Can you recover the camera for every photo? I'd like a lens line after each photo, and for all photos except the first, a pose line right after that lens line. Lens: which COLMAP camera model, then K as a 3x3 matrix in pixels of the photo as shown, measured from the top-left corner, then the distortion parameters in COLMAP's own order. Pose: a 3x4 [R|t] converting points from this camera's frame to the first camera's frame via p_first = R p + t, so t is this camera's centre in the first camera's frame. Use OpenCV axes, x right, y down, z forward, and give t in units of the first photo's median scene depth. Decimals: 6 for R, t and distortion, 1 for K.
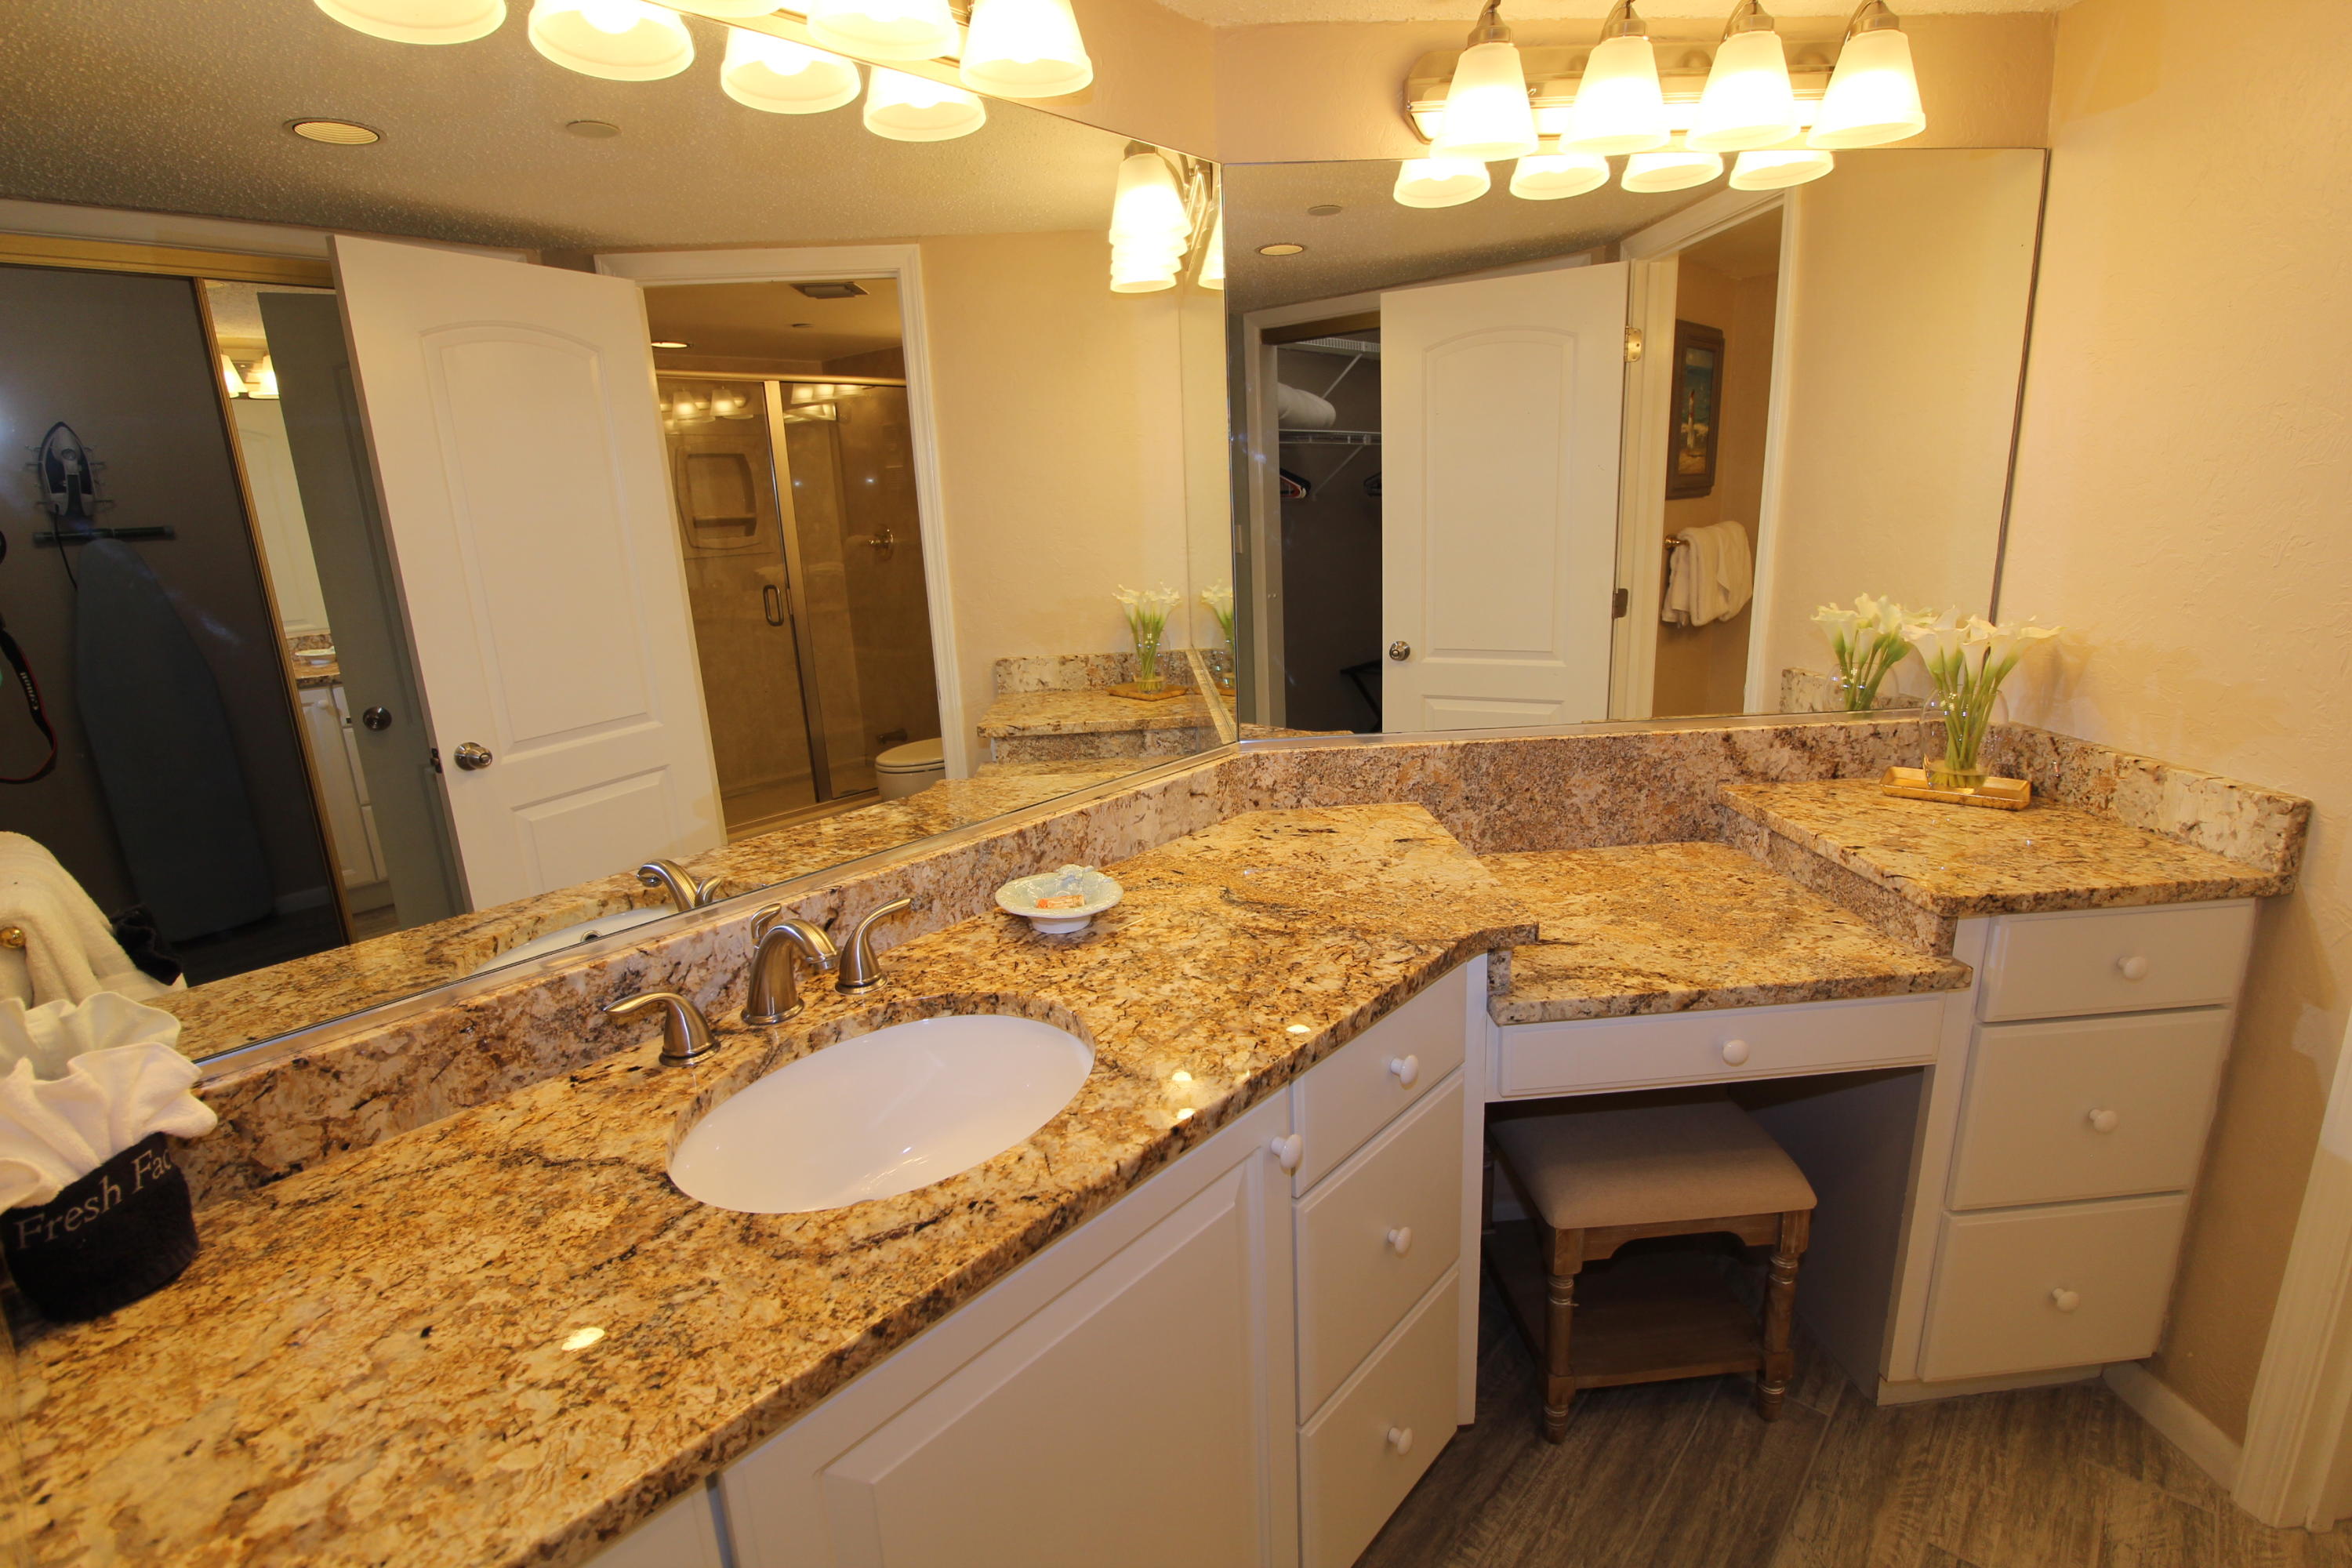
lens RADIAL K [[1096.1, 0, 1177.8], [0, 1096.1, 776.6], [0, 0, 1]] dist [-0.001066, -0.010105]
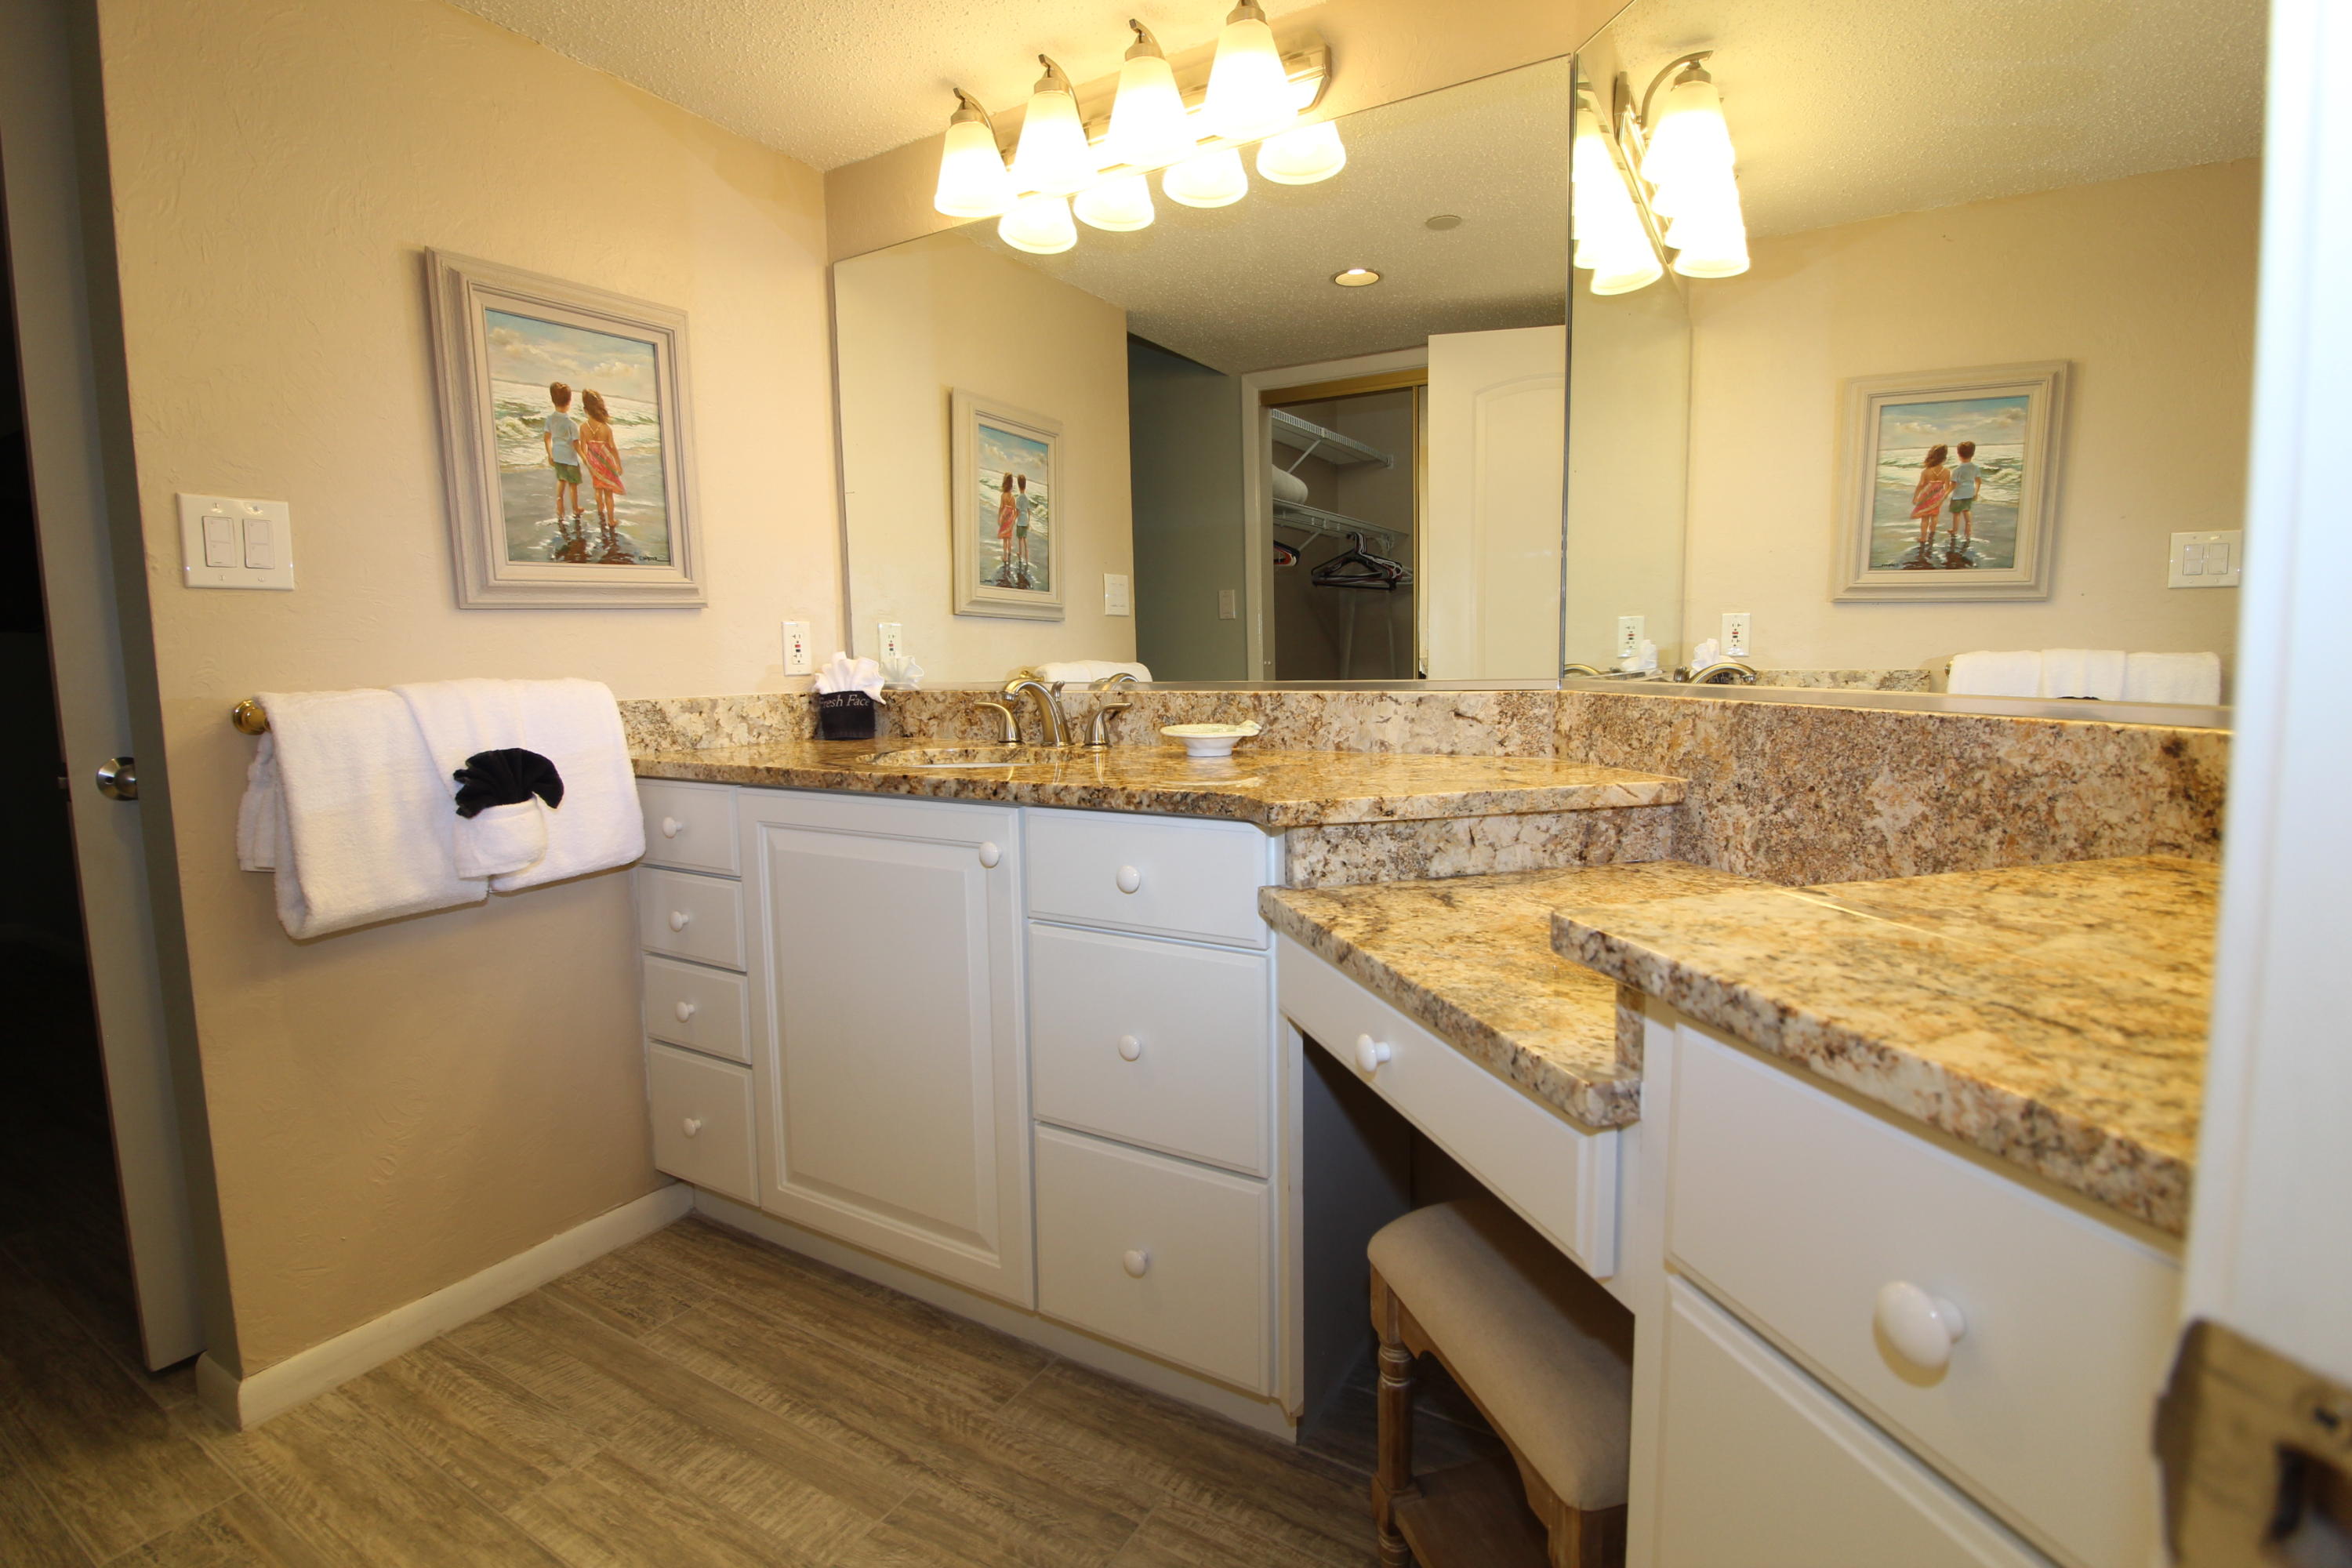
lens RADIAL K [[1096.1, 0, 1177.8], [0, 1096.1, 776.6], [0, 0, 1]] dist [-0.001066, -0.010105]
pose [[0.197742, 0.149879, -0.968728, 0.860593], [-0.238308, 0.965944, 0.100804, 0.028728], [0.950846, 0.210922, 0.226725, 0.518414]]
